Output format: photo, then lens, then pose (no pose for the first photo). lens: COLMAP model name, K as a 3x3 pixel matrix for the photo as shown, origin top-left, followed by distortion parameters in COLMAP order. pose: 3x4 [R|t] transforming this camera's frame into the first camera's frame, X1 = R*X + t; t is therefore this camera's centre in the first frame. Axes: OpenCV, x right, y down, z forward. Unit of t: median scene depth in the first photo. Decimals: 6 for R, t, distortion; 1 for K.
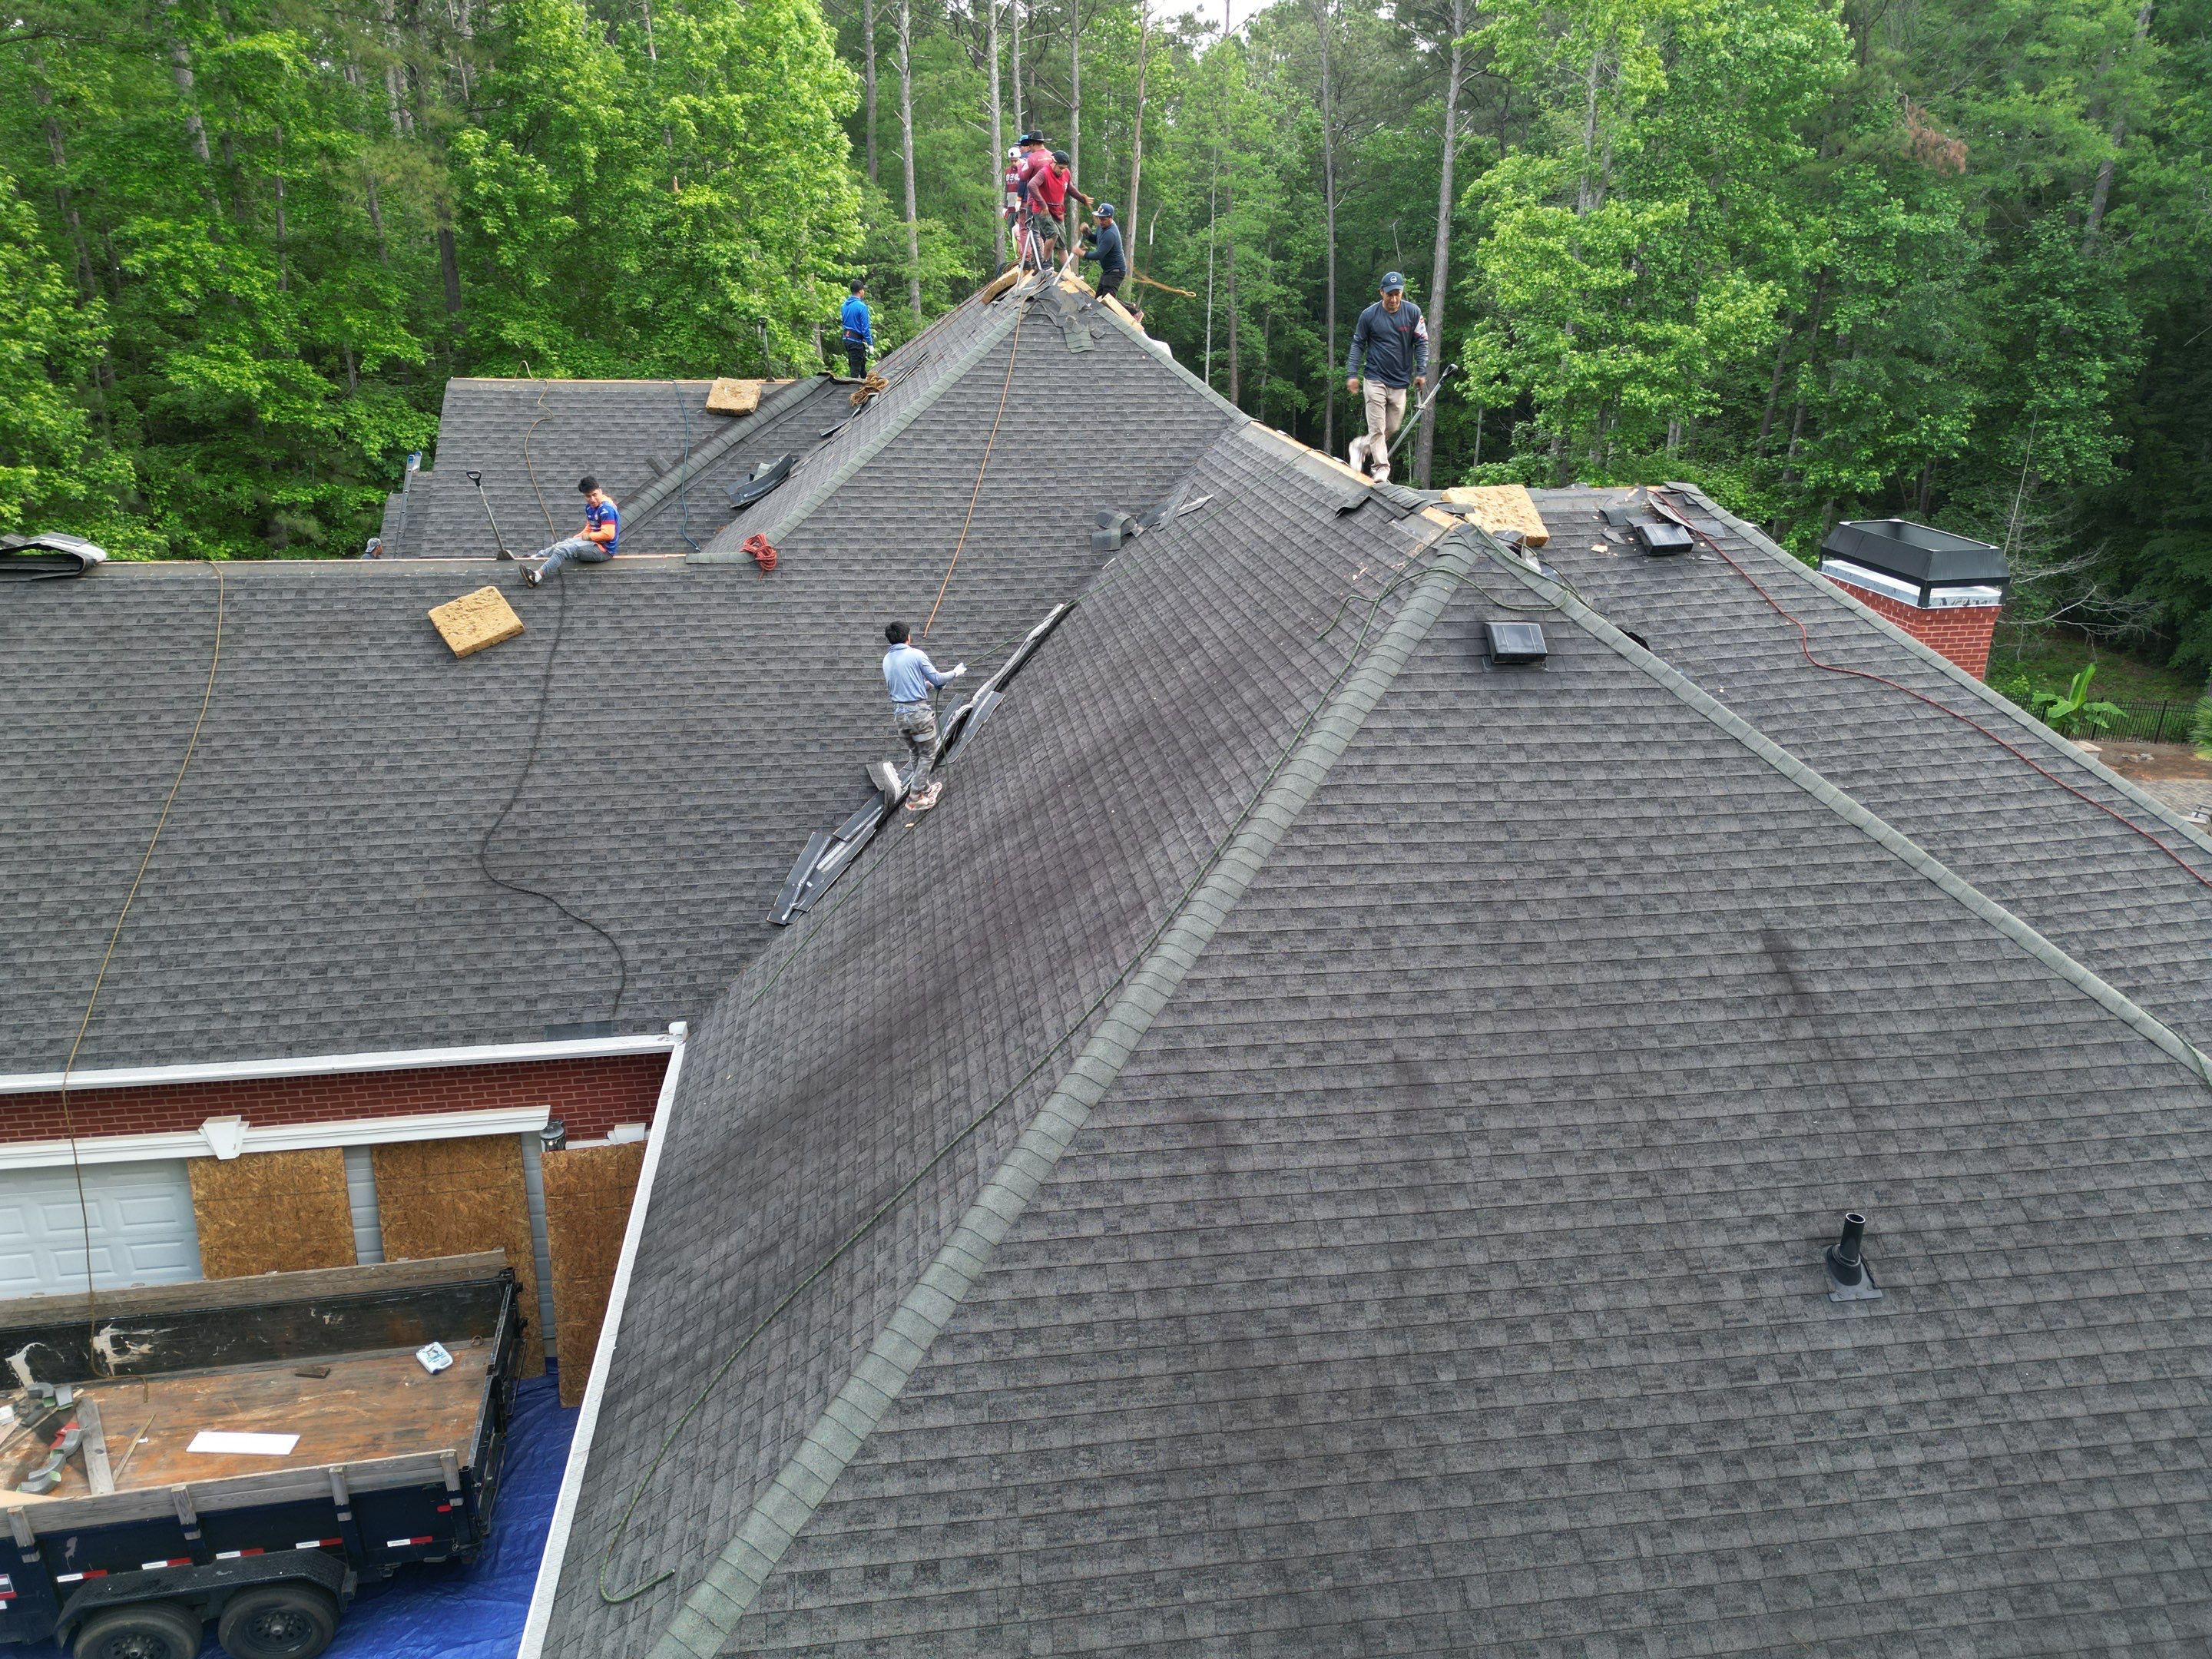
lens RADIAL K [[1572.7, 0, 1105.5], [0, 1572.7, 818.4], [0, 0, 1]] dist [0.072520, -0.067029]
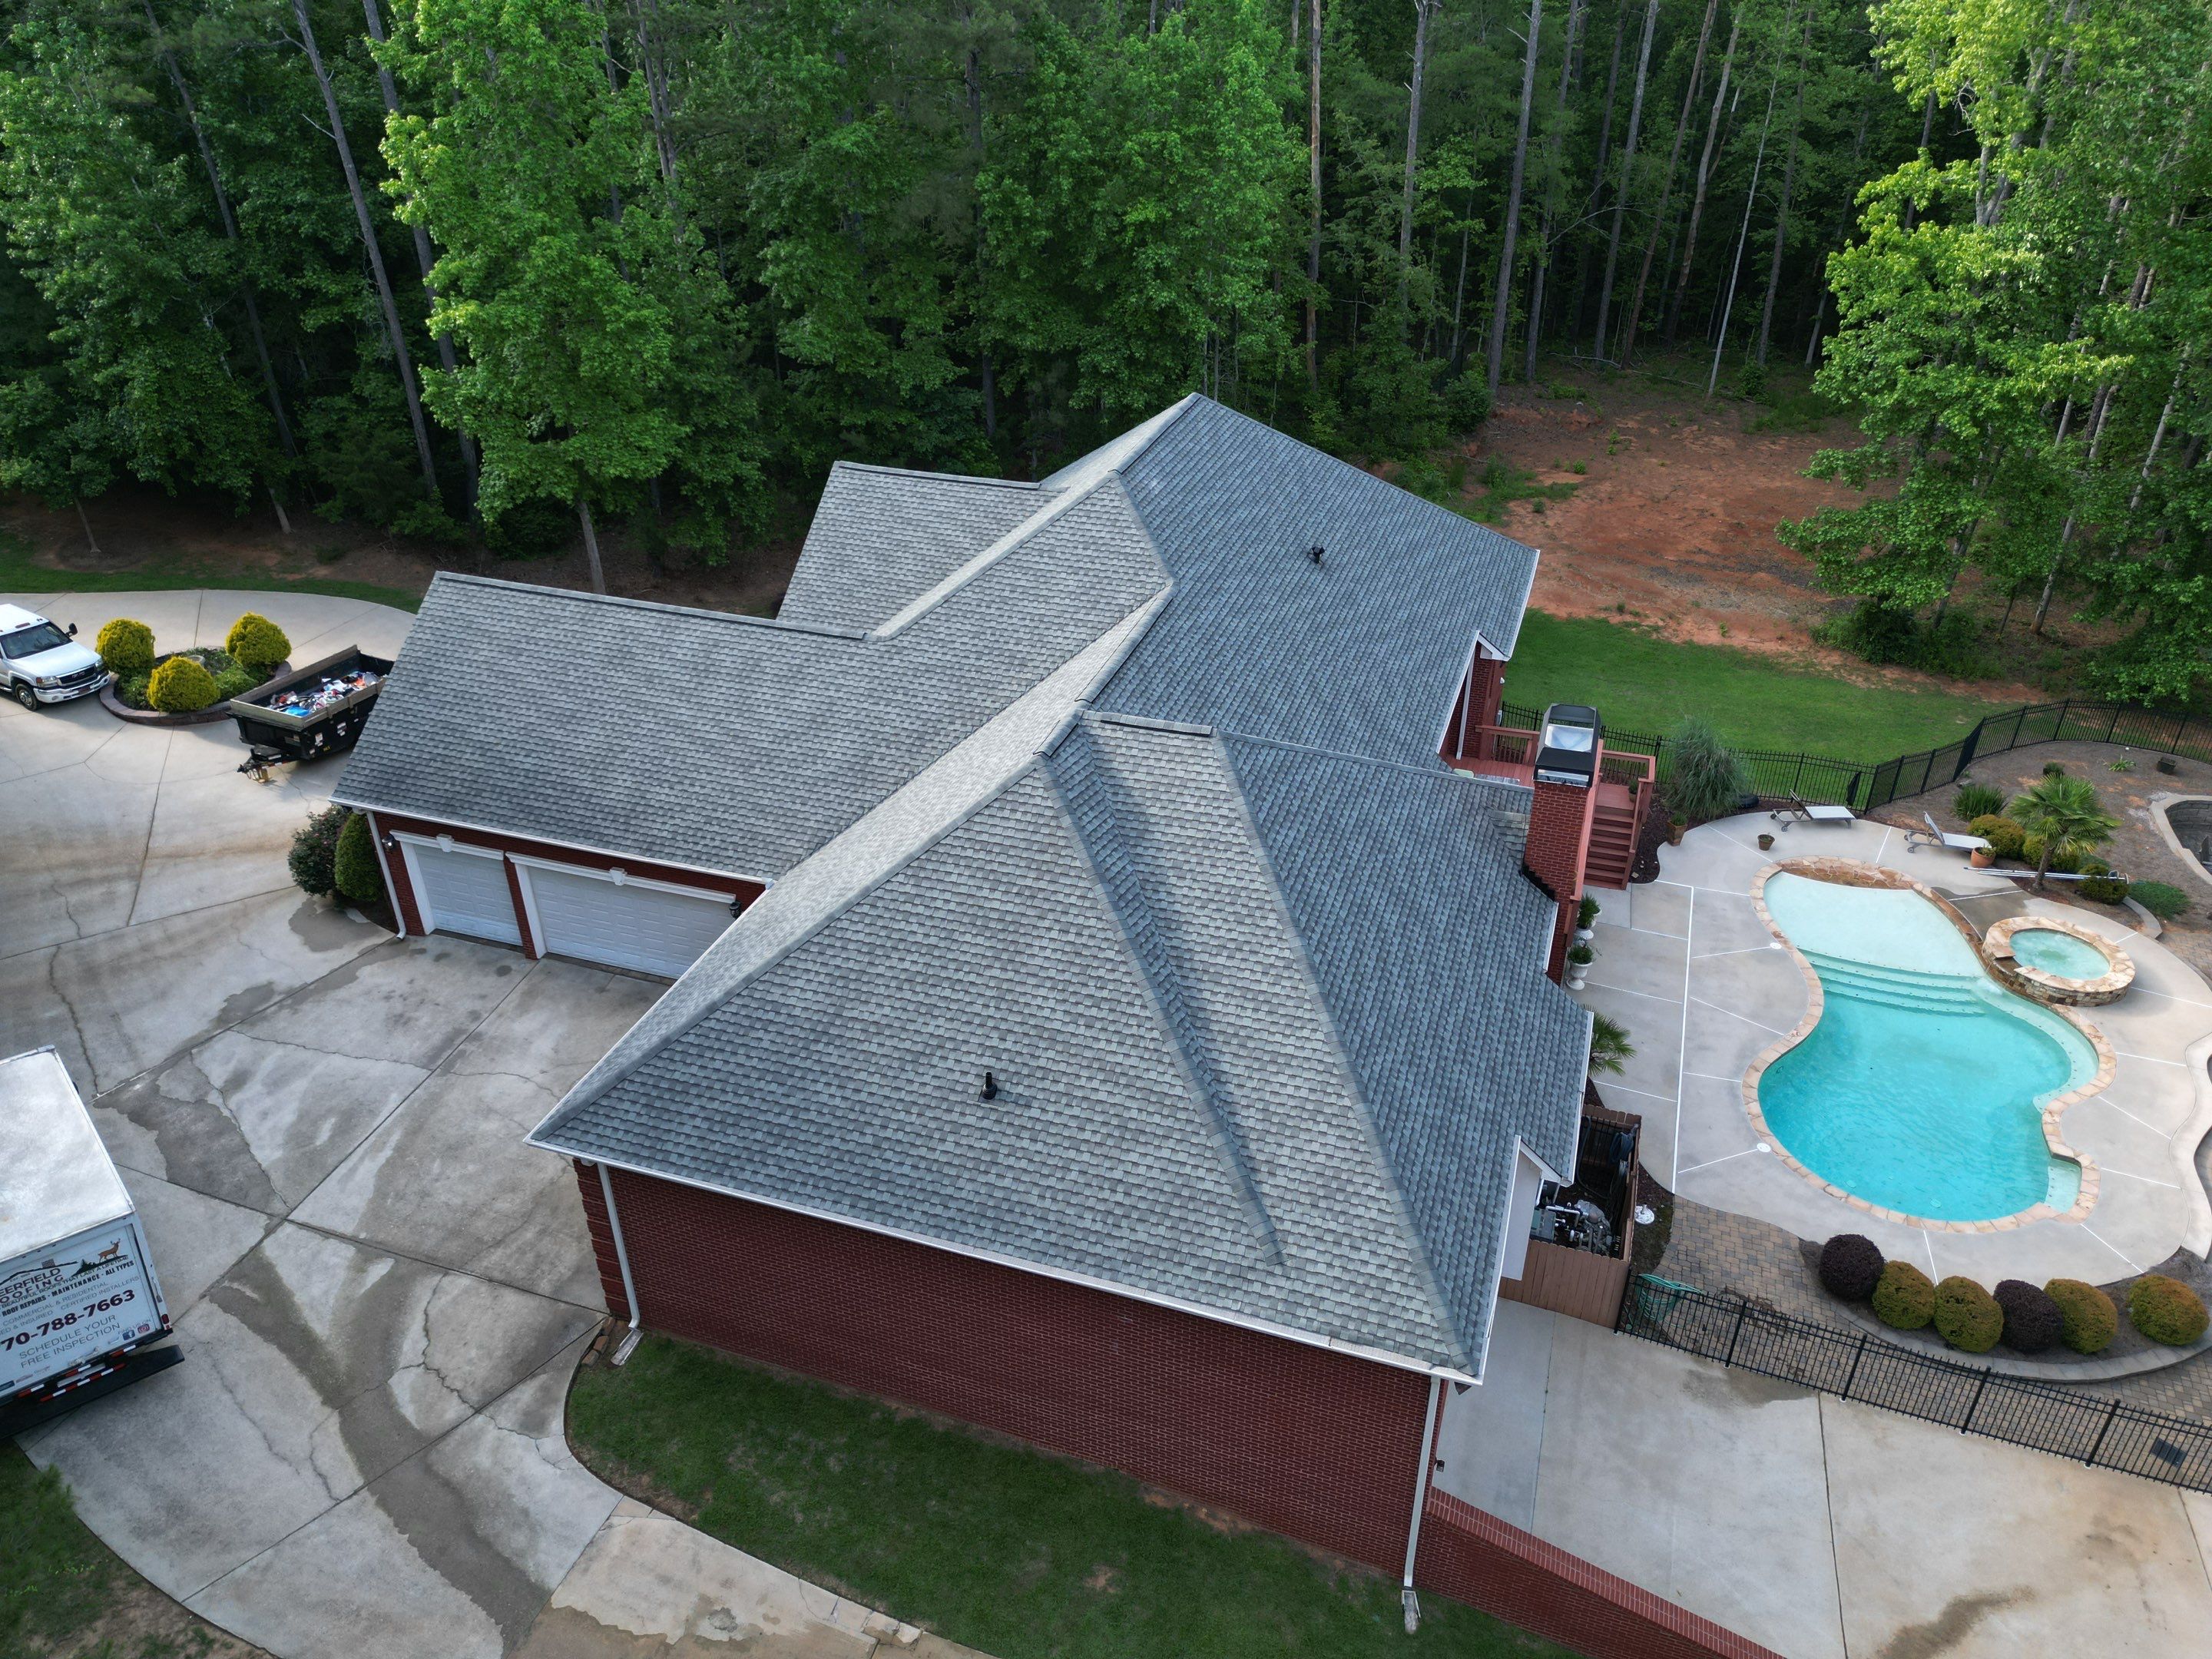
lens RADIAL K [[1572.7, 0, 1105.5], [0, 1572.7, 818.4], [0, 0, 1]] dist [0.072520, -0.067029]
pose [[0.897628, 0.213204, -0.385757, 0.358311], [-0.145375, 0.969457, 0.197534, -0.164443], [0.416090, -0.121232, 0.901206, -0.290736]]
